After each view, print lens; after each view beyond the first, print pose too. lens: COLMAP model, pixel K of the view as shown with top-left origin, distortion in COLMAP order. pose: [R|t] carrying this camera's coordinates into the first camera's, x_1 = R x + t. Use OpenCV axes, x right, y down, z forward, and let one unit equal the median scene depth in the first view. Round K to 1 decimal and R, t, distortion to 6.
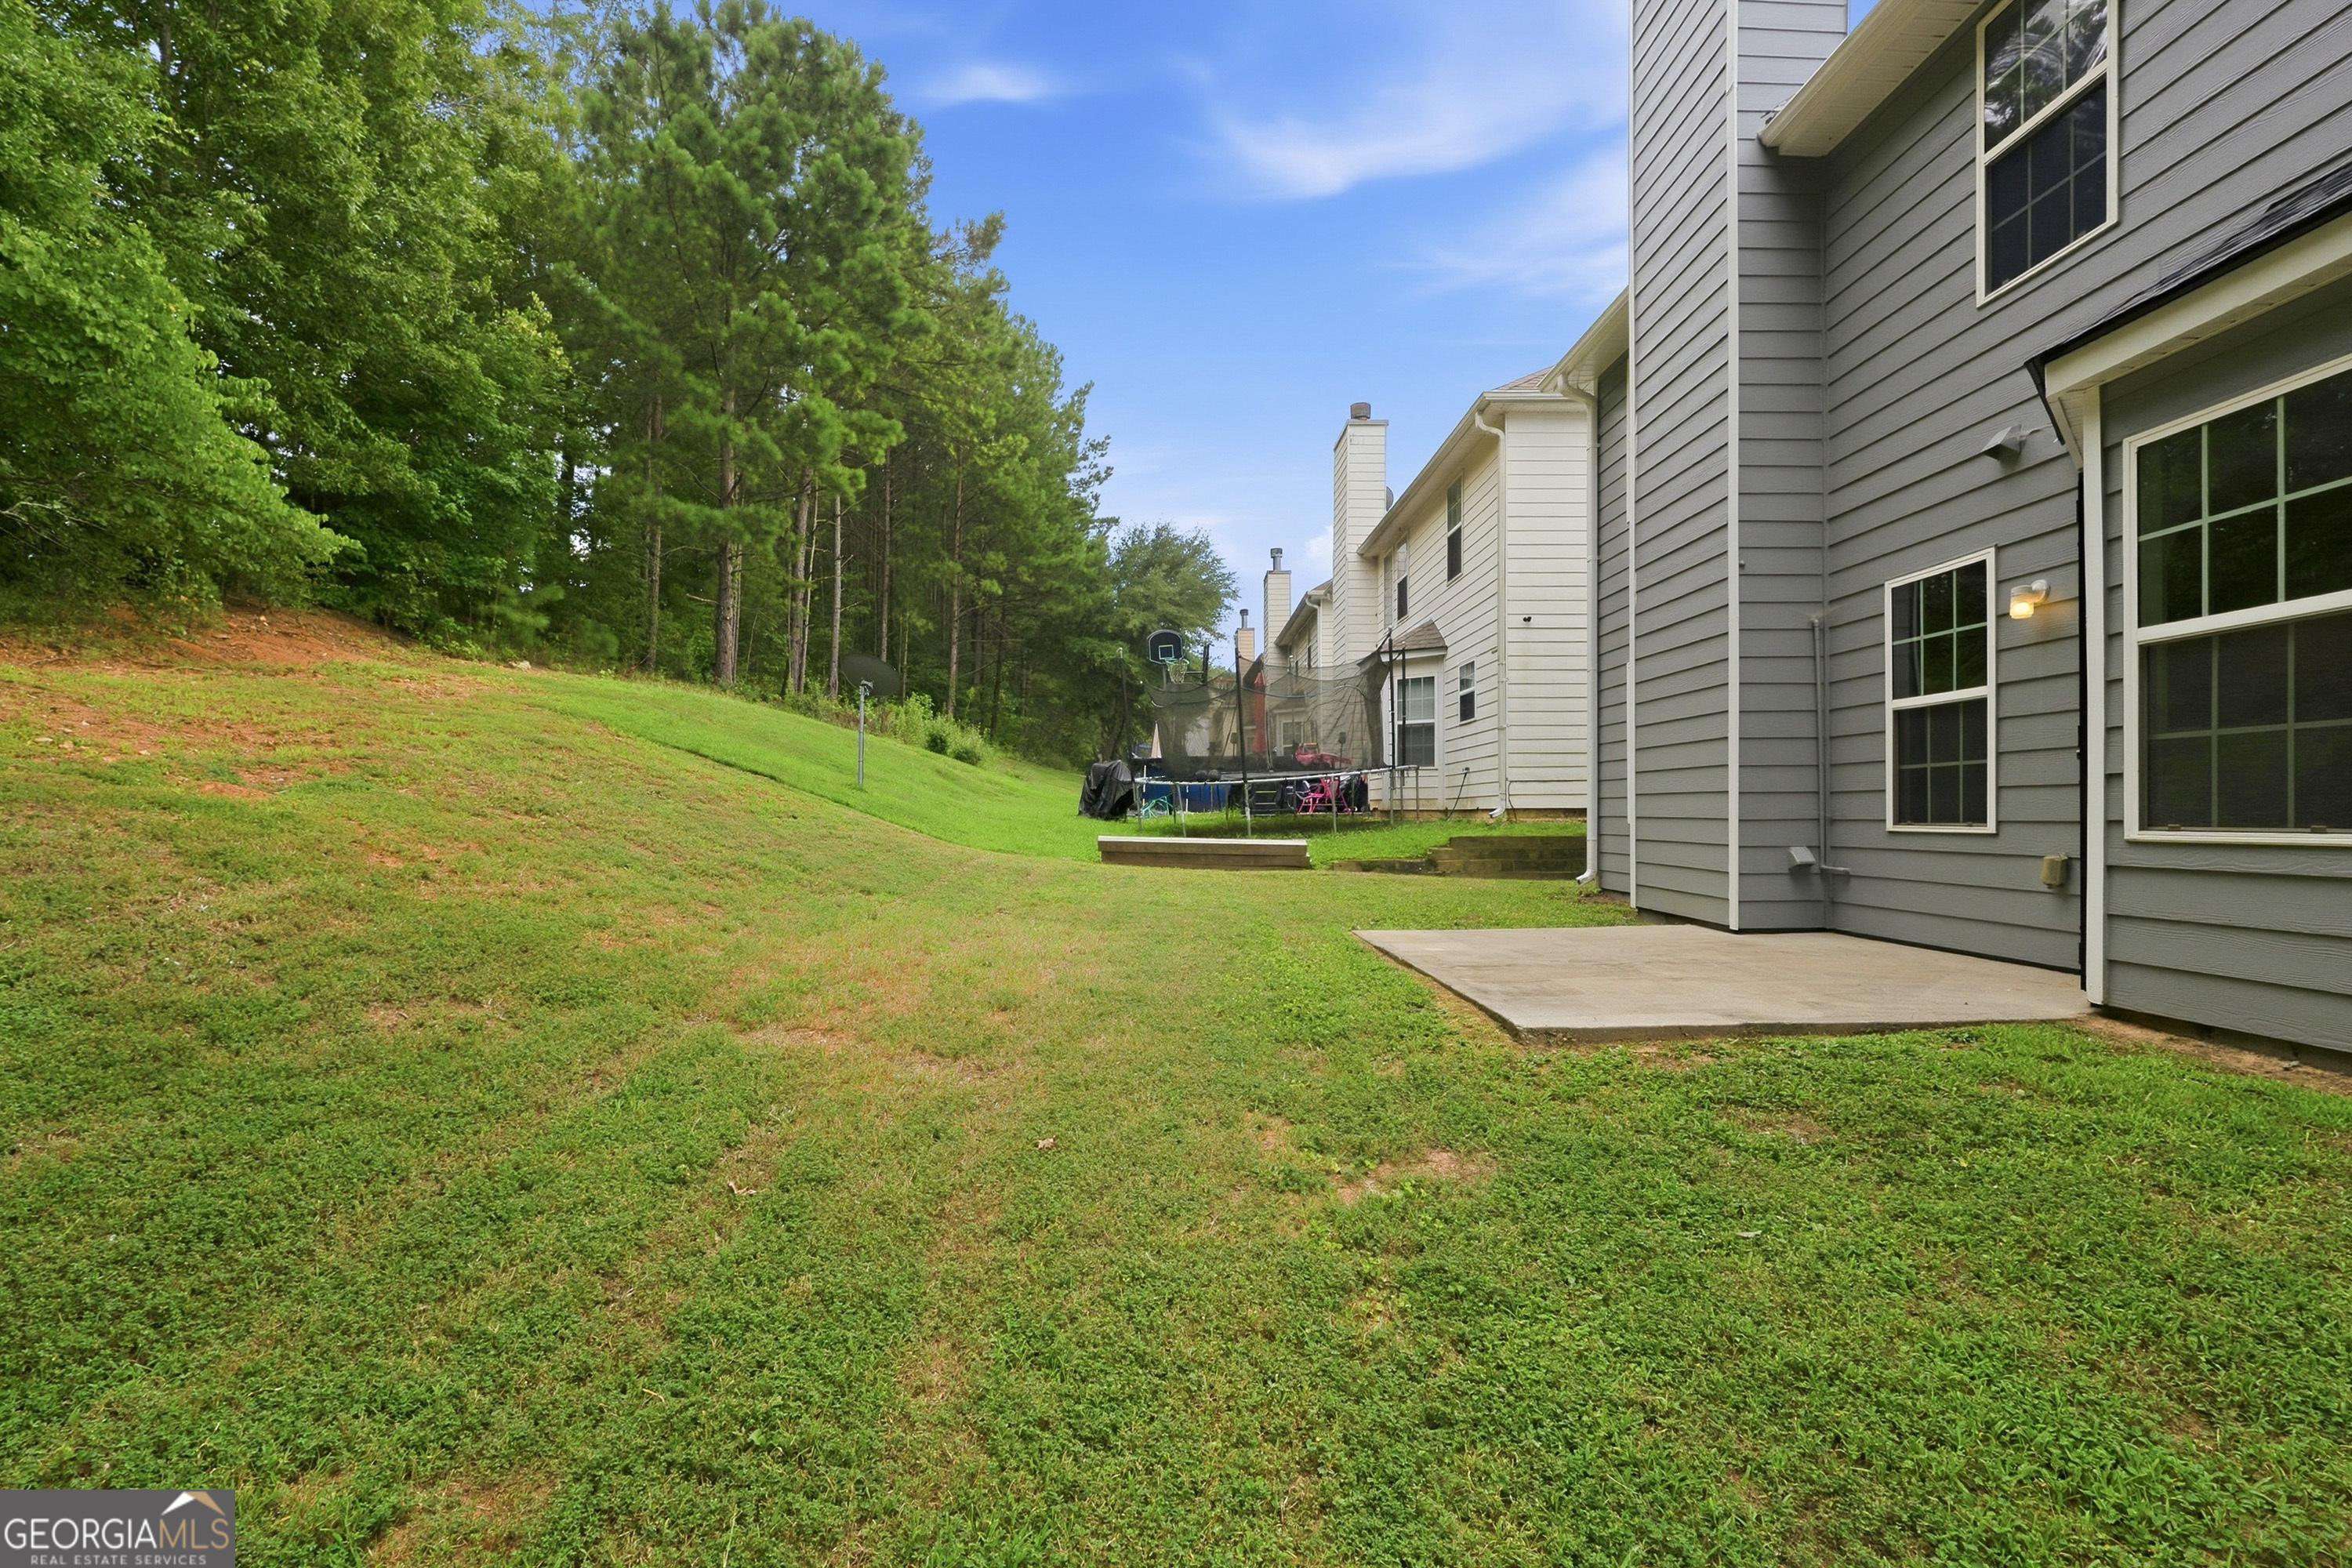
lens RADIAL K [[1077.4, 0, 1164.9], [0, 1077.4, 807.5], [0, 0, 1]] dist [-0.004776, -0.001290]
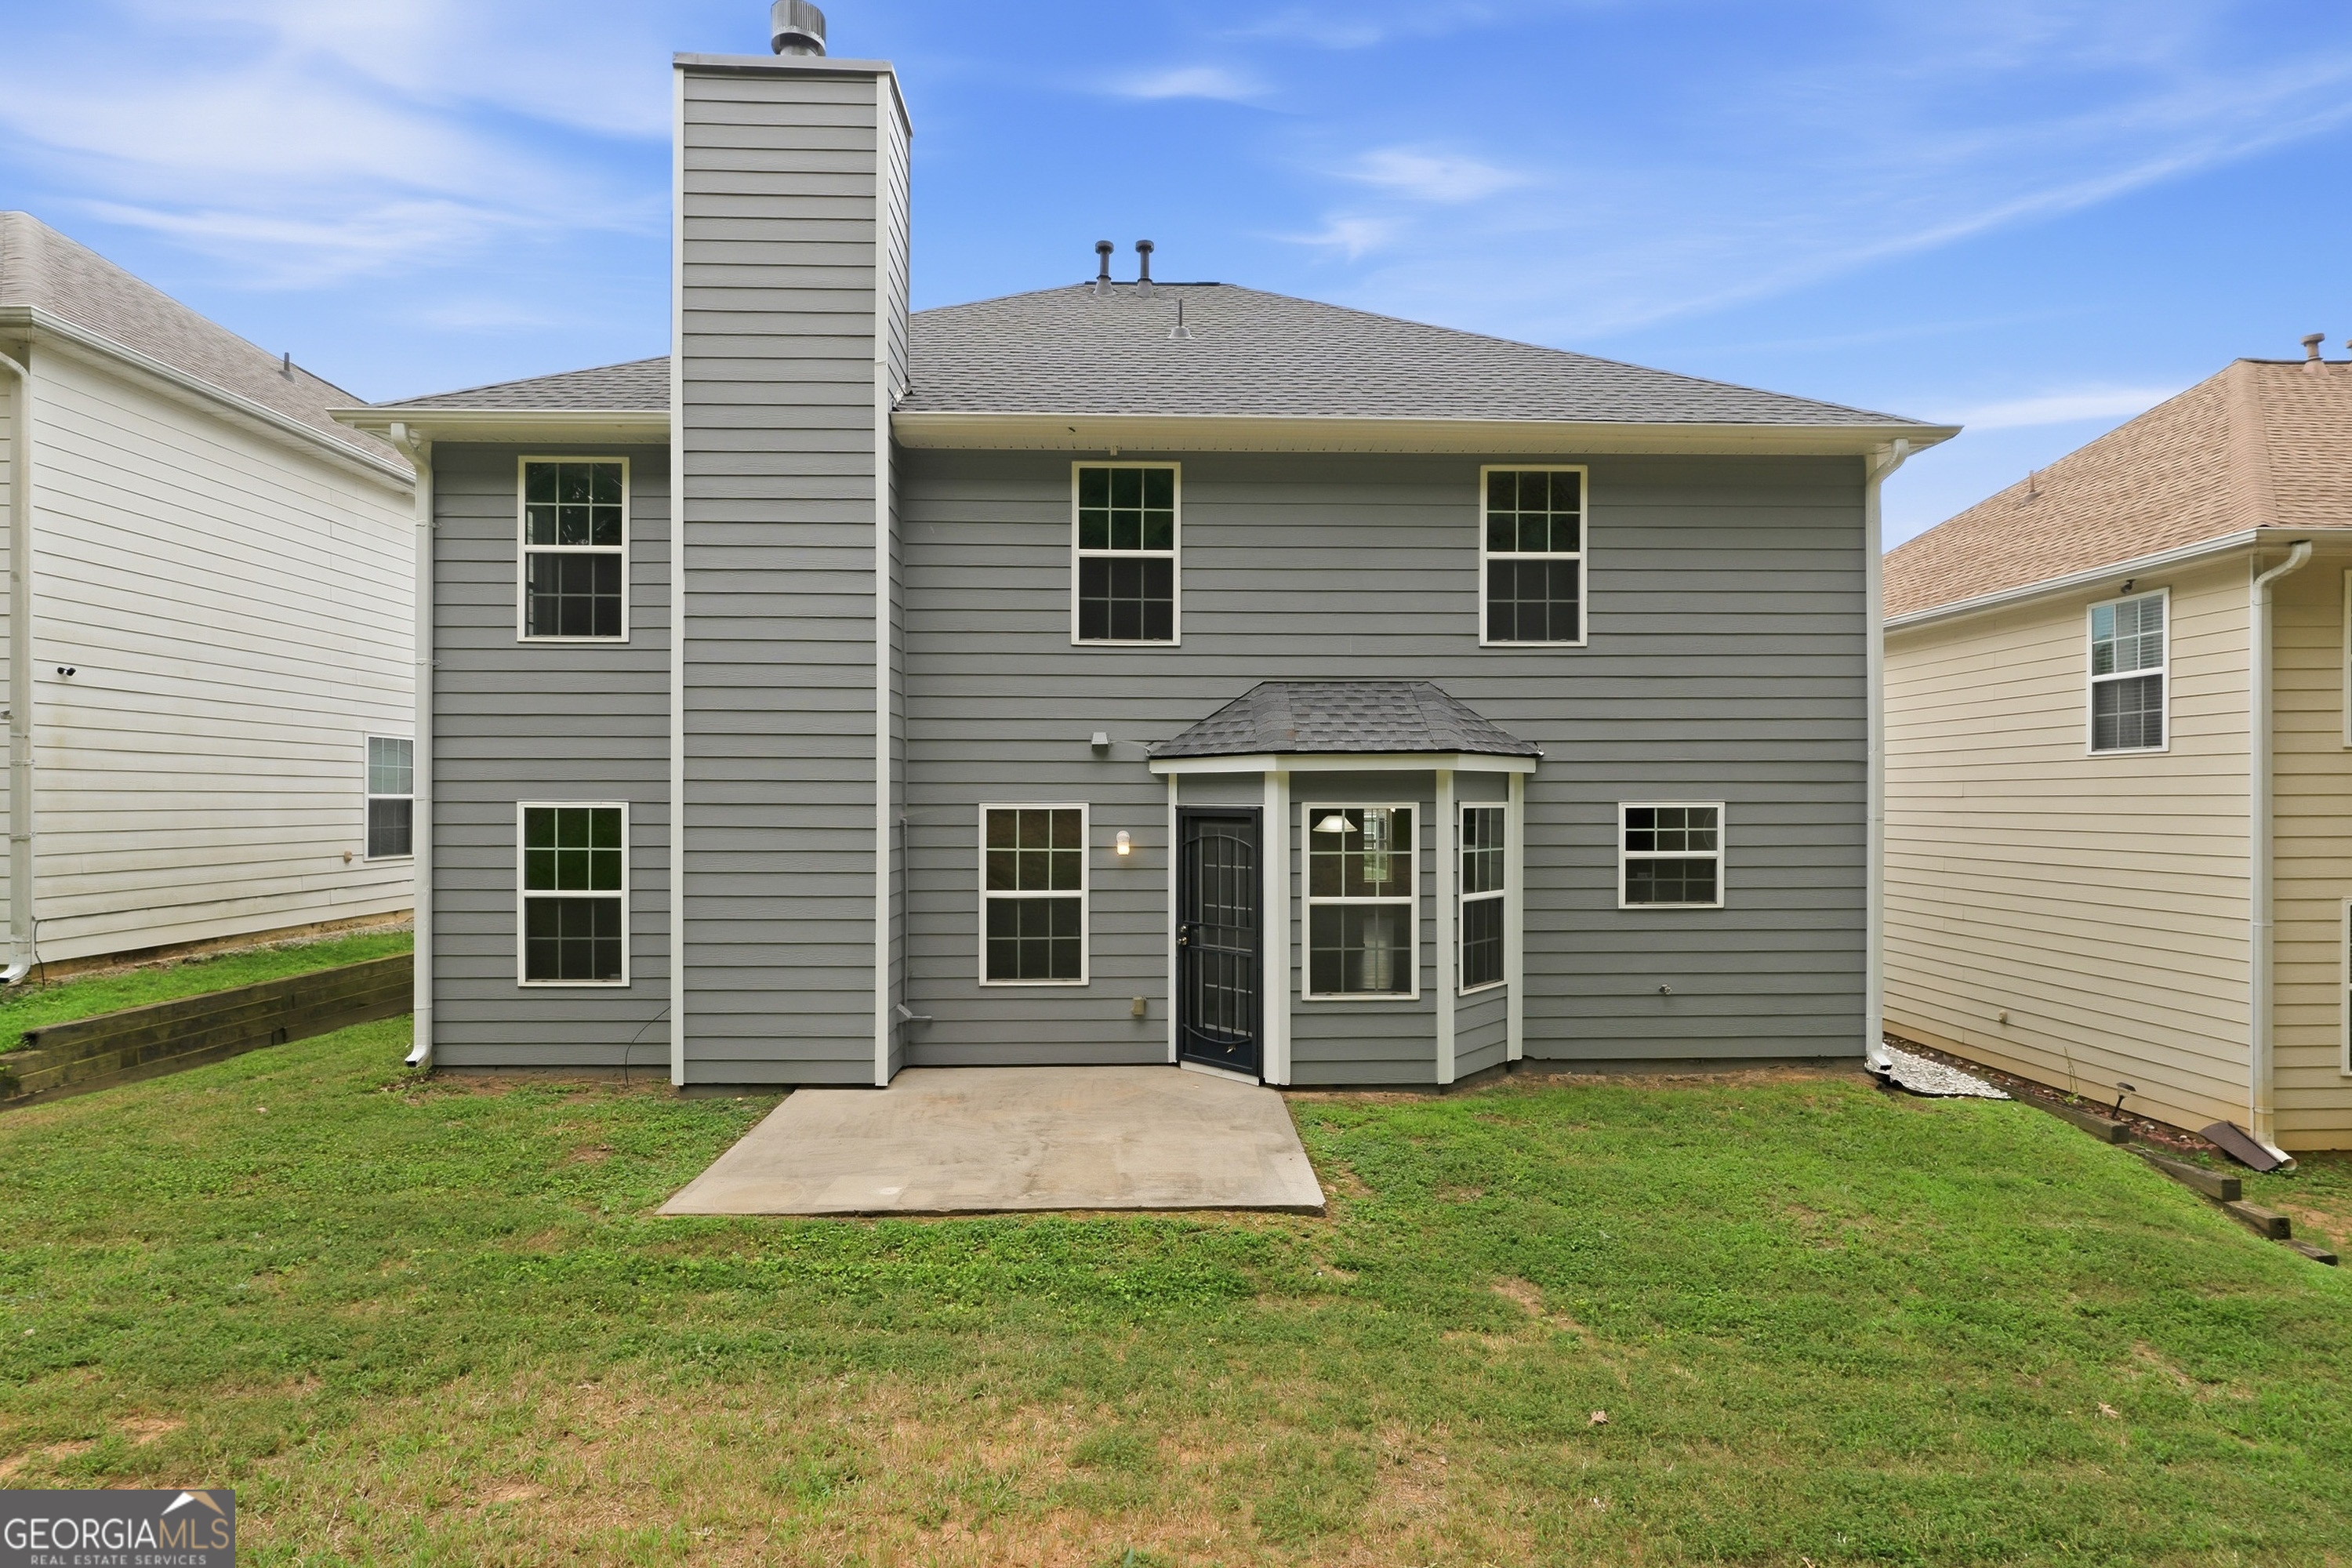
lens RADIAL K [[1077.4, 0, 1154.9], [0, 1077.4, 788.4], [0, 0, 1]] dist [-0.004776, -0.001290]
pose [[0.017362, 0.017844, 0.999690, -0.702568], [0.005842, 0.999822, -0.017947, -0.204630], [-0.999832, 0.006152, 0.017255, 0.761890]]
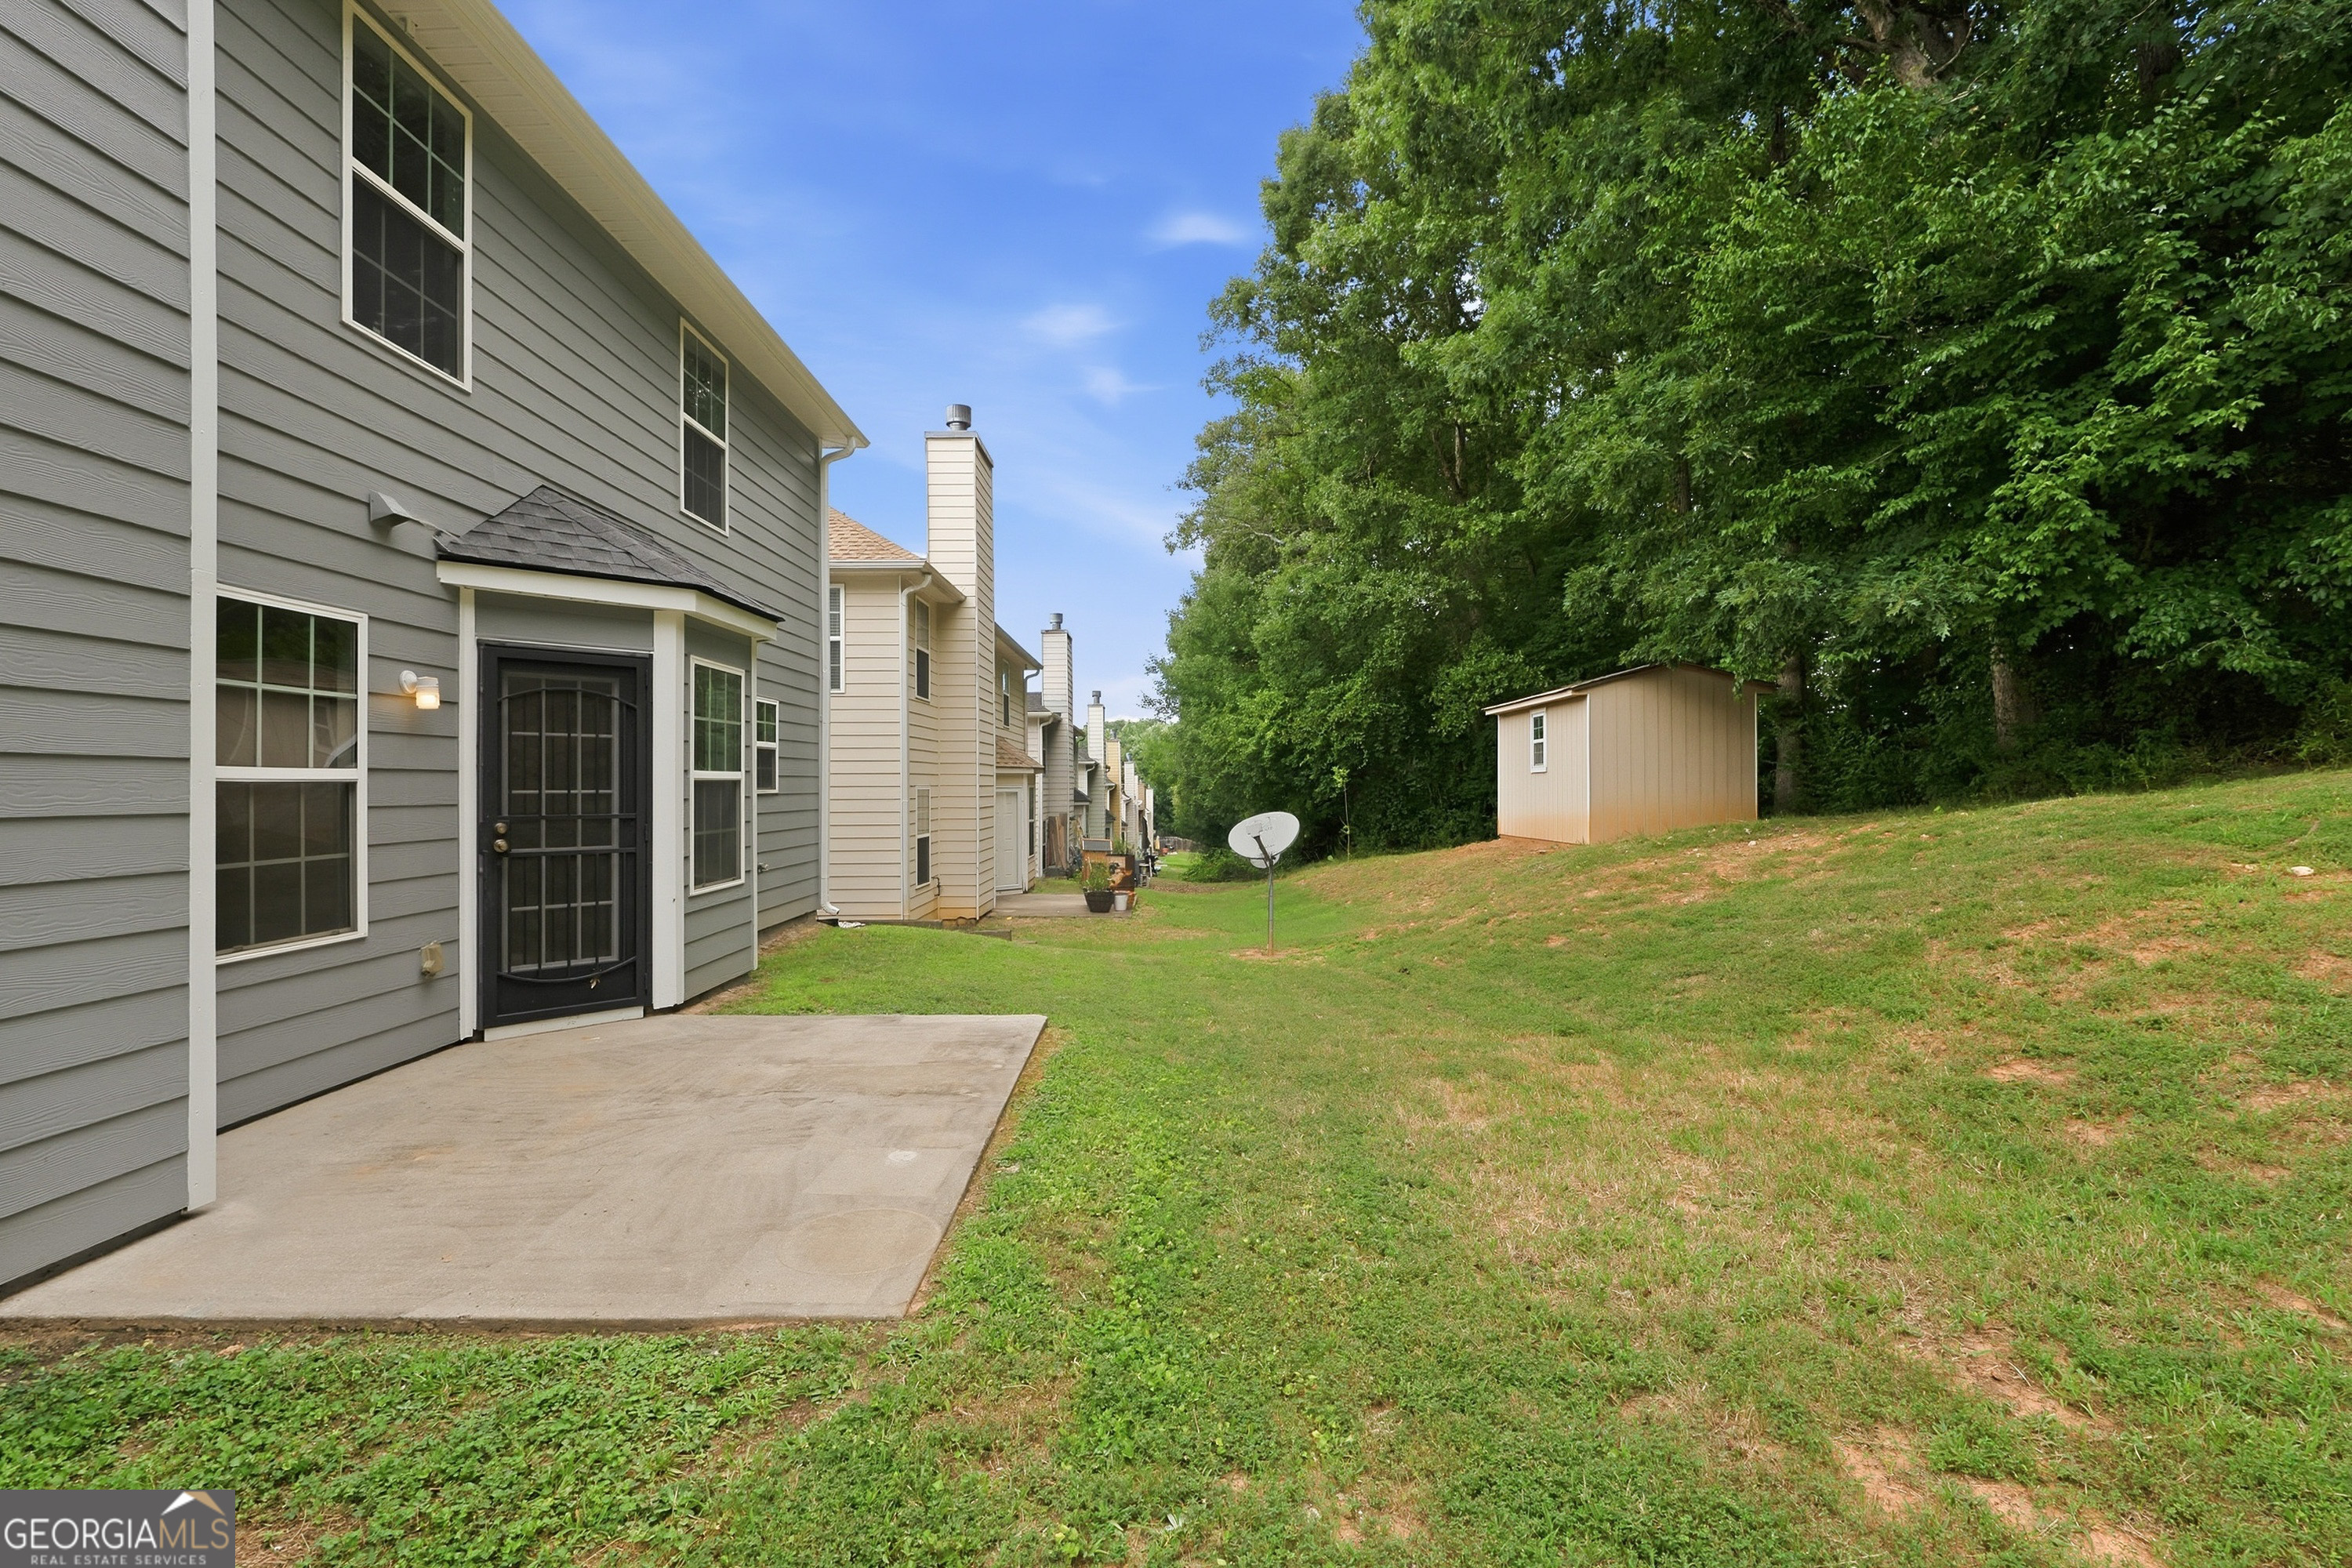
lens RADIAL K [[1077.4, 0, 1178.1], [0, 1077.4, 783.0], [0, 0, 1]] dist [-0.004776, -0.001290]
pose [[-0.999903, 0.013316, 0.004174, 0.086878], [0.013330, 0.999906, 0.003310, -0.084009], [-0.004130, 0.003365, -0.999986, 1.640753]]
